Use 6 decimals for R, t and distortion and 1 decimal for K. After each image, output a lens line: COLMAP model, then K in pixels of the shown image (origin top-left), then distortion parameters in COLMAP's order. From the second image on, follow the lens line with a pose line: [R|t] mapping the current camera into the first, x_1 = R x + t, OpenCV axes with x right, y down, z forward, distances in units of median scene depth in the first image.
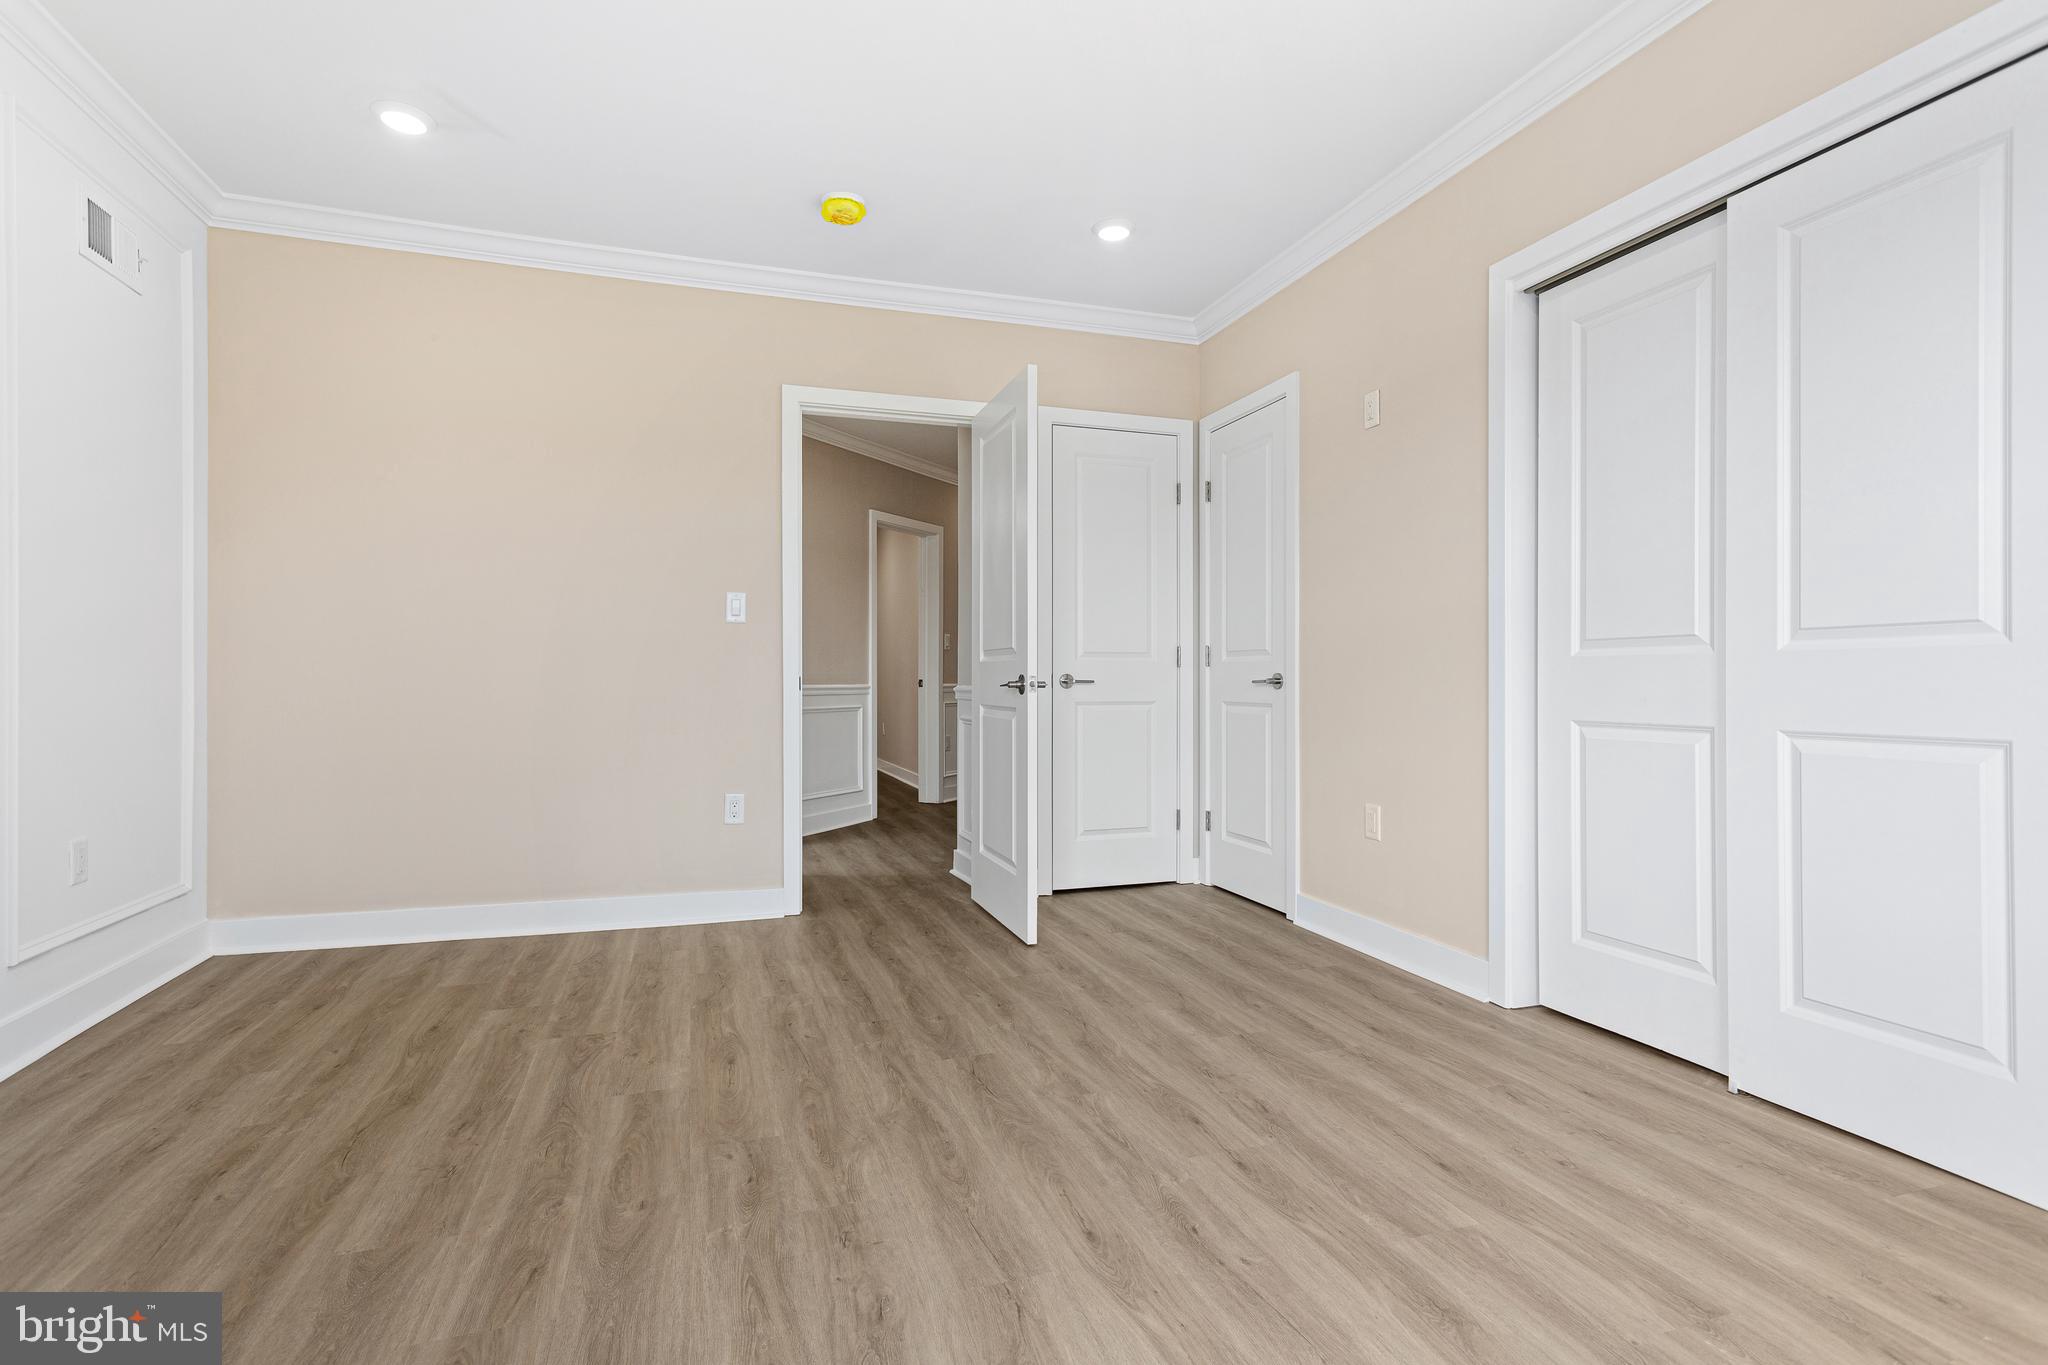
lens RADIAL K [[966.8, 0, 1023.3], [0, 966.8, 665.2], [0, 0, 1]] dist [-0.002938, 0.000596]
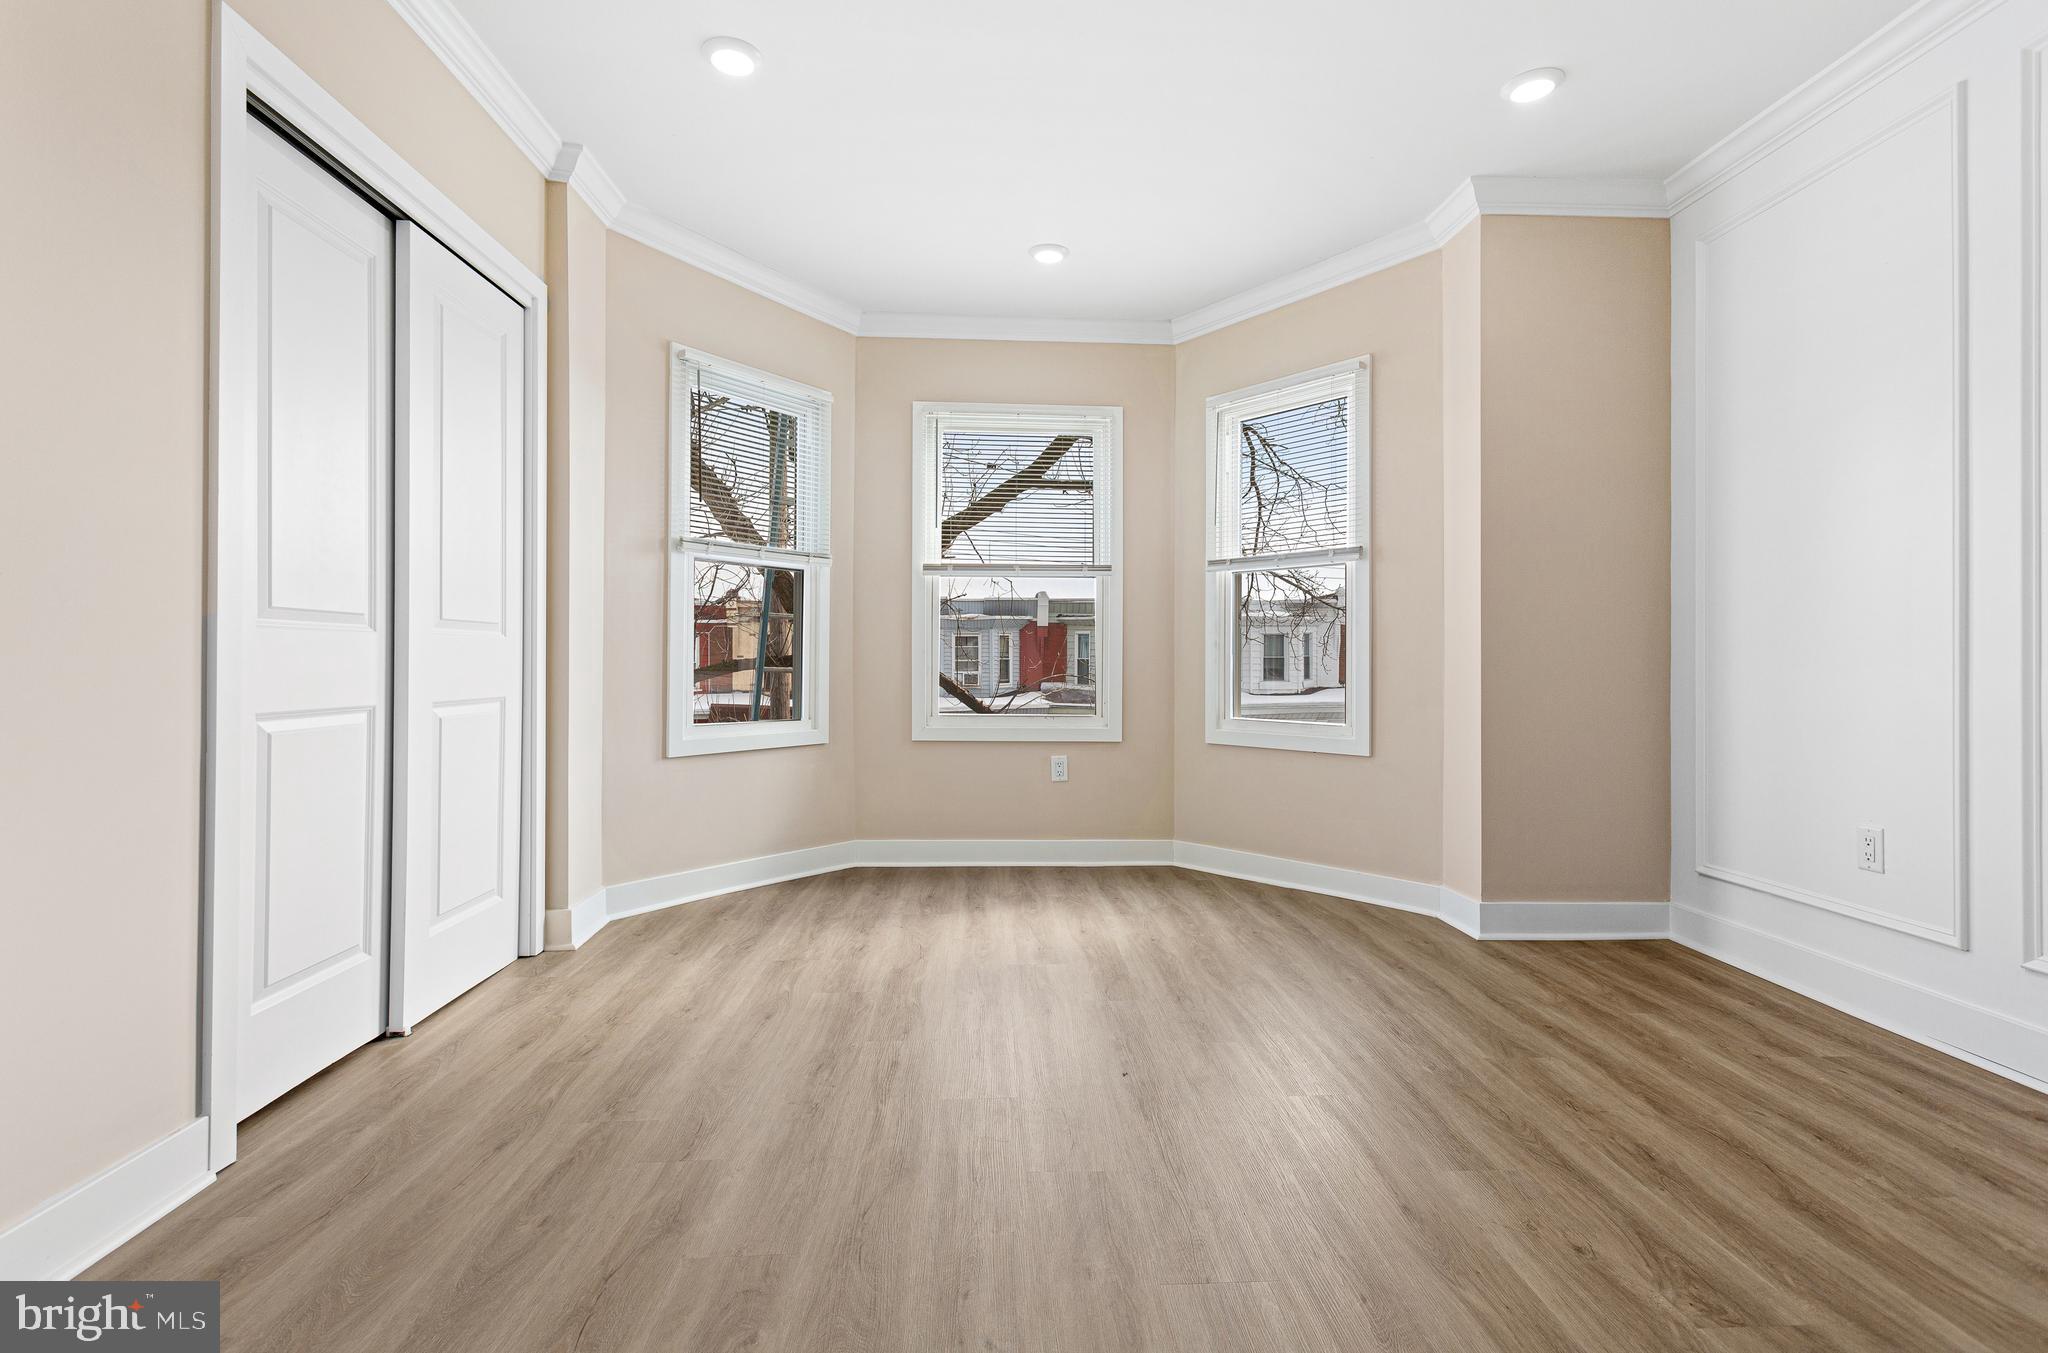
lens RADIAL K [[966.8, 0, 1023.4], [0, 966.8, 669.7], [0, 0, 1]] dist [-0.002938, 0.000596]
pose [[-0.959864, -0.004721, 0.280427, -0.265246], [-0.007071, 0.999948, -0.007370, 0.031786], [-0.280377, -0.009057, -0.959847, 2.010727]]
